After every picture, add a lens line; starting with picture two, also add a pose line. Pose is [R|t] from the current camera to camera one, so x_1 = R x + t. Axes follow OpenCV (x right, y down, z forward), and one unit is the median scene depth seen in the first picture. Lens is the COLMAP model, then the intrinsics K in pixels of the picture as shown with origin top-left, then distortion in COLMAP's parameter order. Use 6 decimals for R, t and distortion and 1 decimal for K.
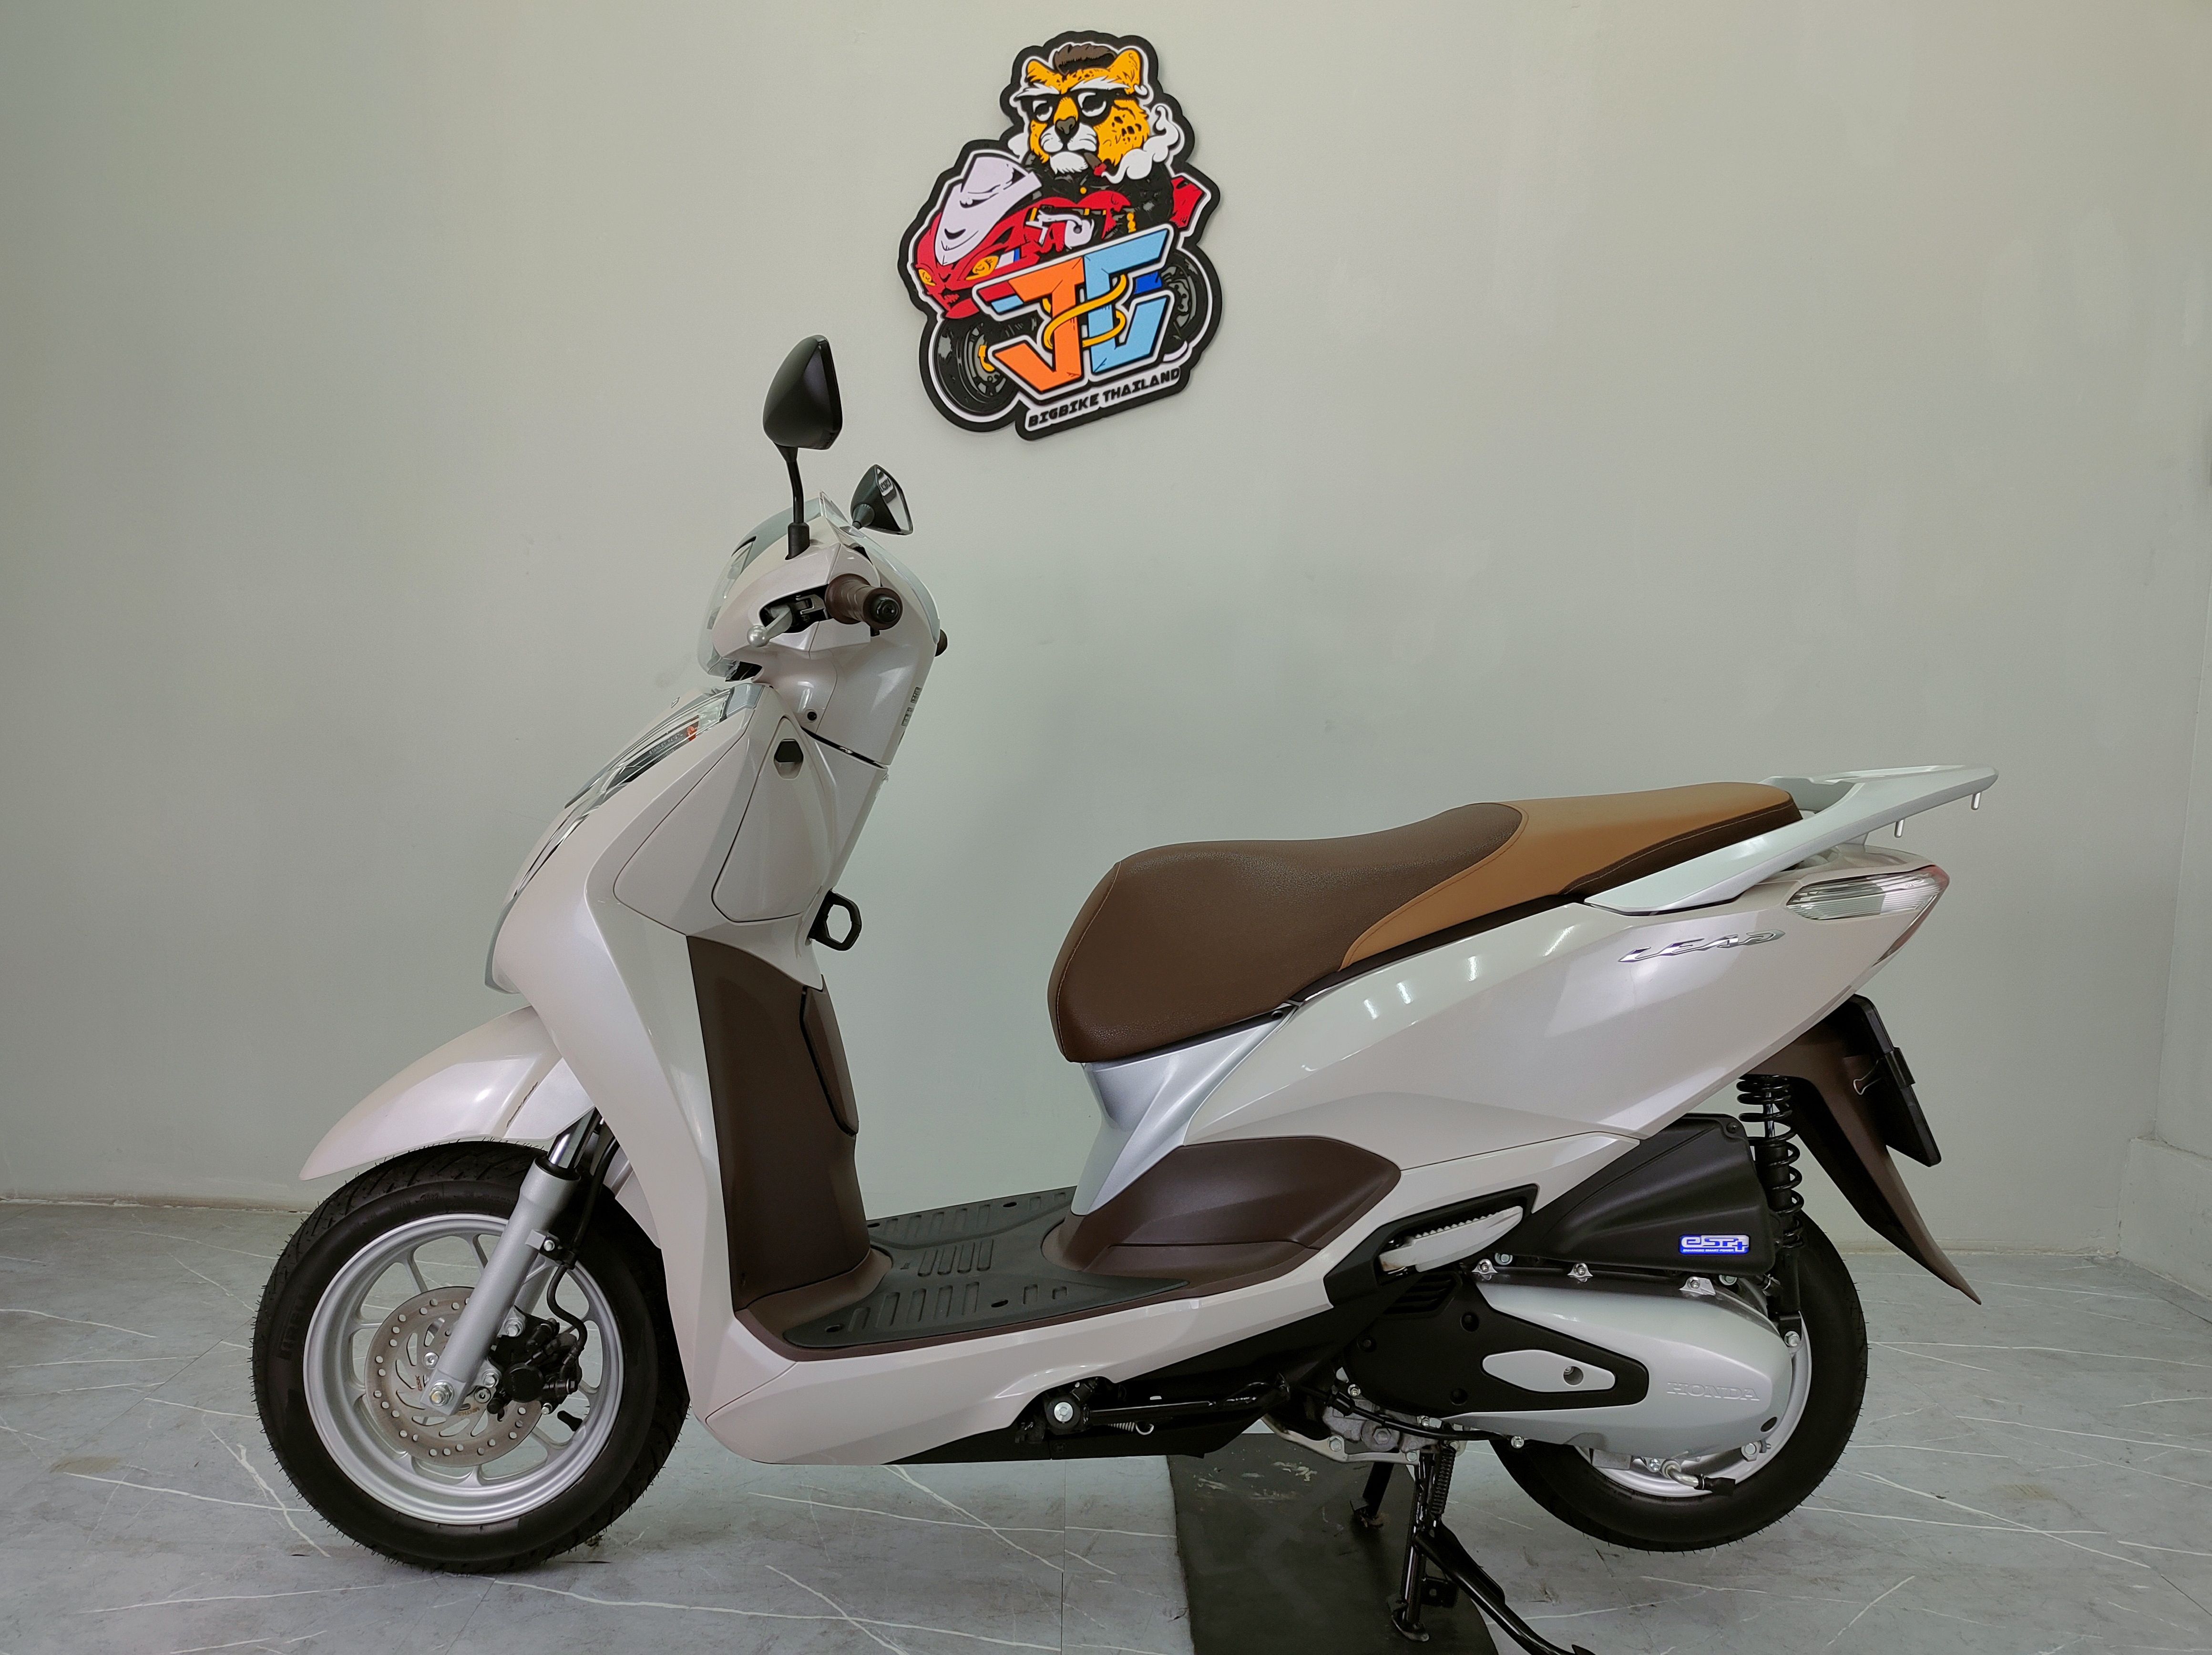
lens RADIAL K [[2059.4, 0, 1114.2], [0, 2059.4, 821.5], [0, 0, 1]] dist [0.010027, 0.000000]
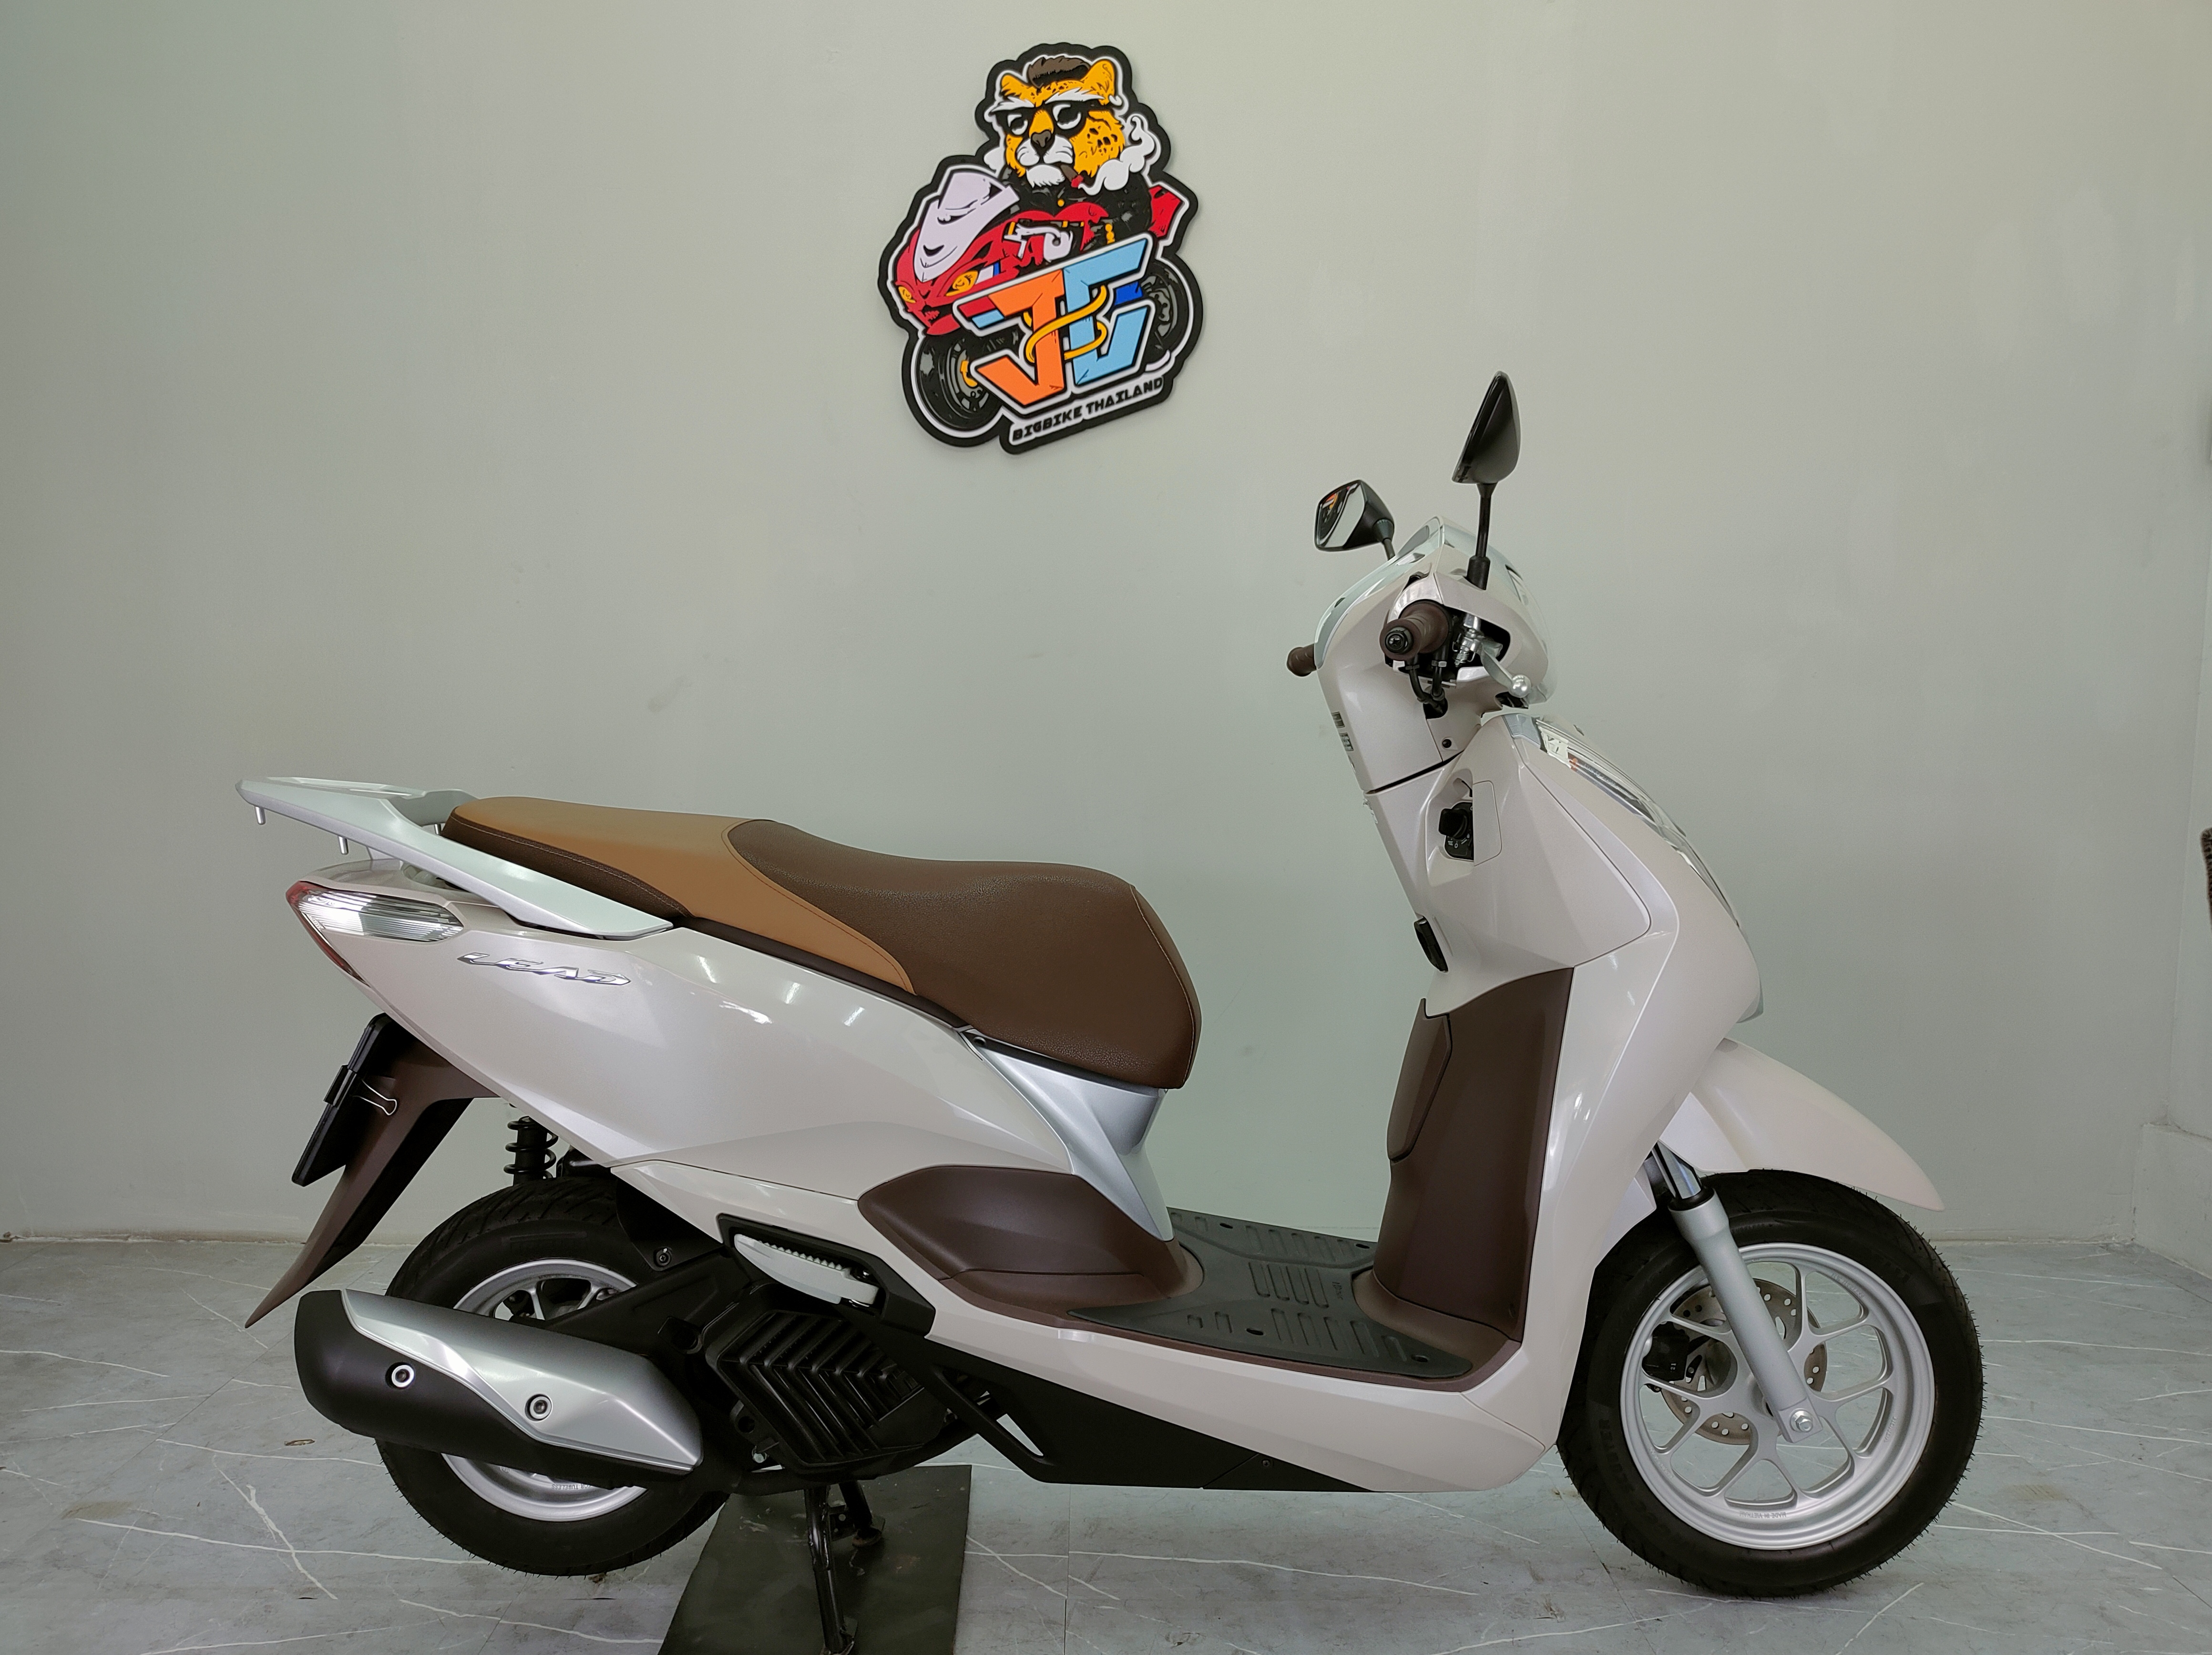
lens RADIAL K [[2059.4, 0, 1103.0], [0, 2059.4, 816.5], [0, 0, 1]] dist [0.010027, 0.000000]
pose [[0.999505, -0.027933, -0.014505, 0.014918], [0.027973, 0.999606, 0.002524, -0.014081], [0.014429, -0.002928, 0.999892, 0.001451]]
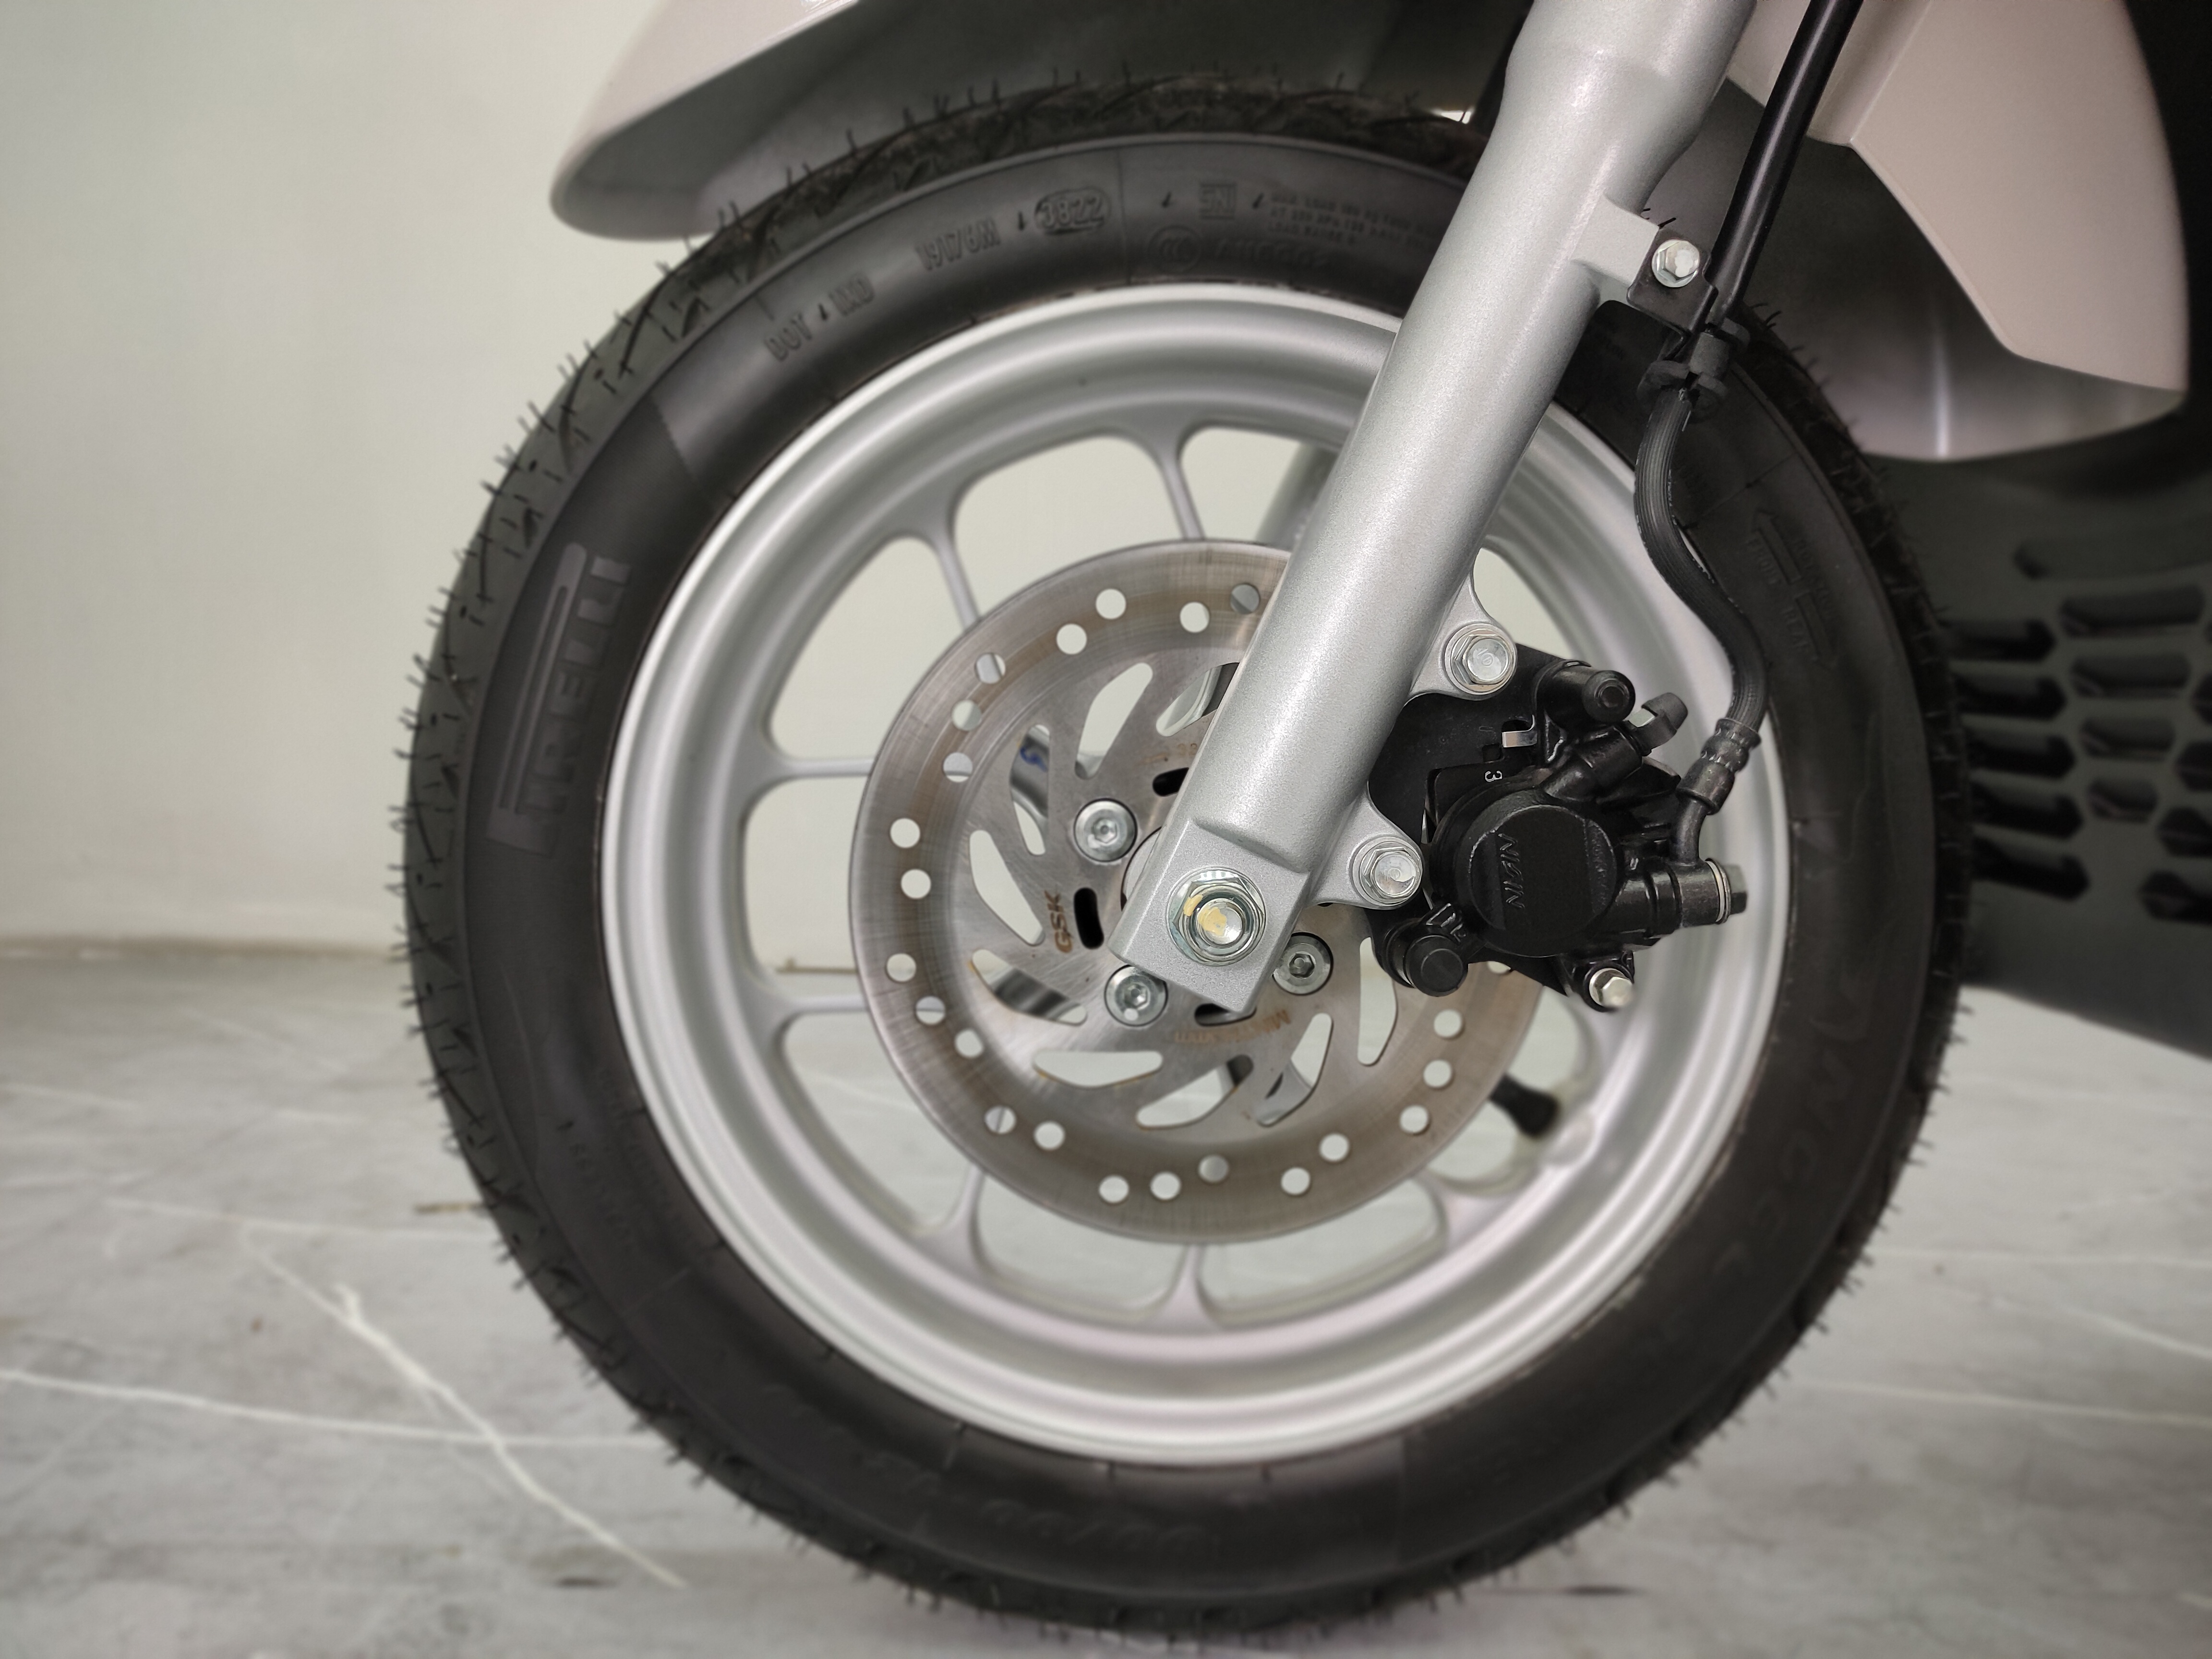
lens RADIAL K [[2059.5, 0, 1093.6], [0, 2059.5, 844.0], [0, 0, 1]] dist [0.010027, 0.000000]
pose [[0.999488, -0.024997, -0.019991, -0.262062], [0.025417, 0.999455, 0.021042, 0.205889], [0.019454, -0.021540, 0.999579, 0.594808]]
